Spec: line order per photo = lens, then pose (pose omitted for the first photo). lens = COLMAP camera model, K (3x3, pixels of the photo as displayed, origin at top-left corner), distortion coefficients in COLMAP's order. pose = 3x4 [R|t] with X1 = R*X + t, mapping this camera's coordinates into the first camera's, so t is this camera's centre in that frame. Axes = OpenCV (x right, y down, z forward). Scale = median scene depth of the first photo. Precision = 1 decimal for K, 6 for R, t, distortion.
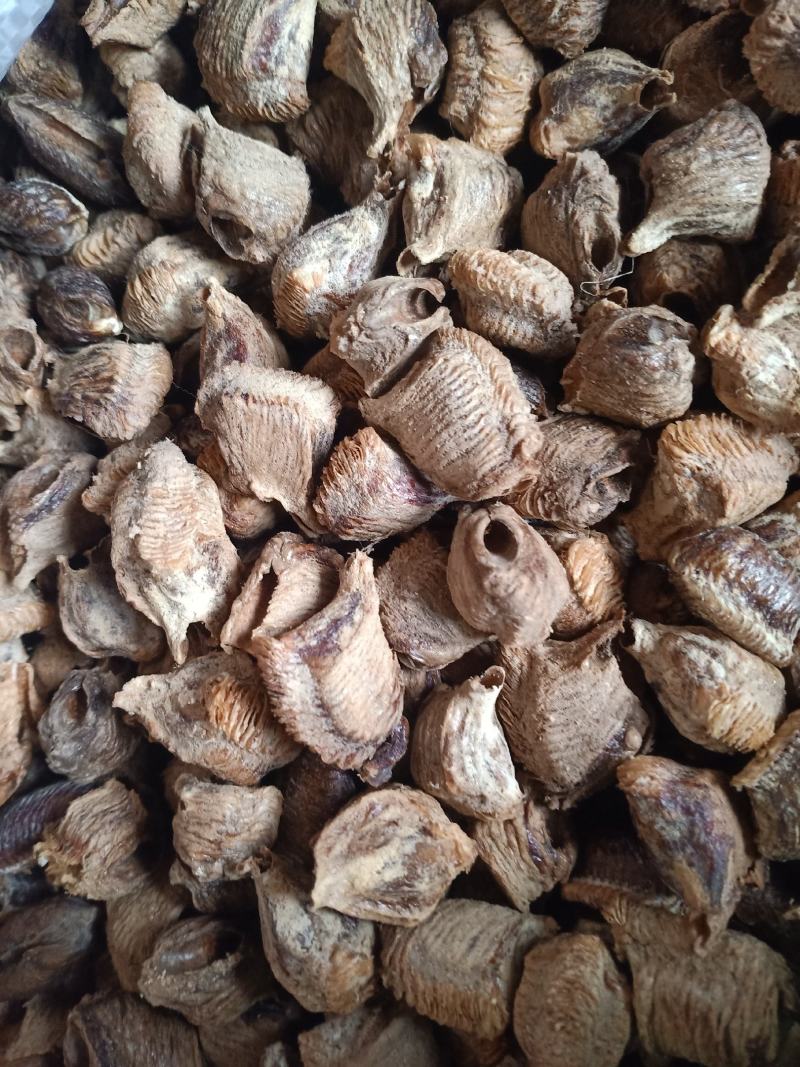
lens RADIAL K [[834.5, 0, 400.0], [0, 834.5, 533.5], [0, 0, 1]] dist [0.075595, -0.215535]
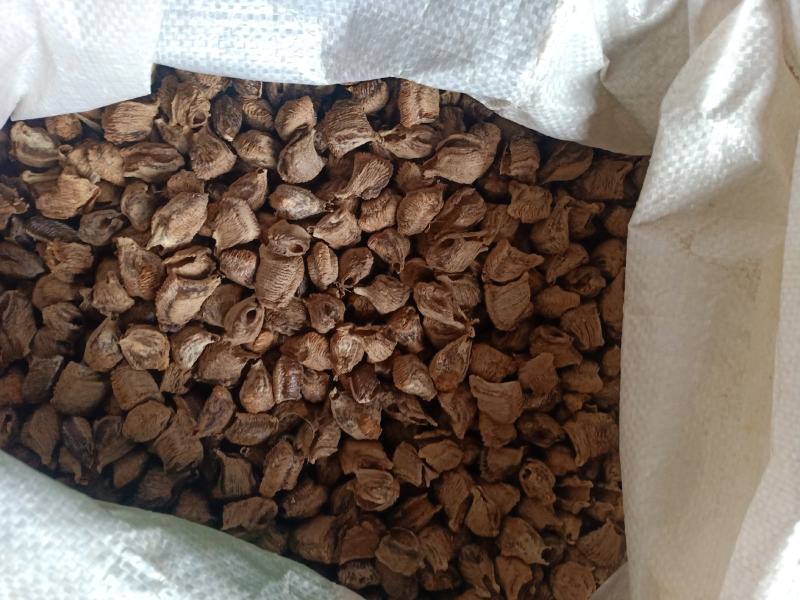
lens RADIAL K [[625.7, 0, 399.3], [0, 625.7, 290.9], [0, 0, 1]] dist [0.075595, -0.215535]
pose [[0.569293, 0.765194, 0.300640, -0.327789], [-0.802028, 0.597284, -0.001494, -0.465283], [-0.180711, -0.240271, 0.953736, -1.267152]]
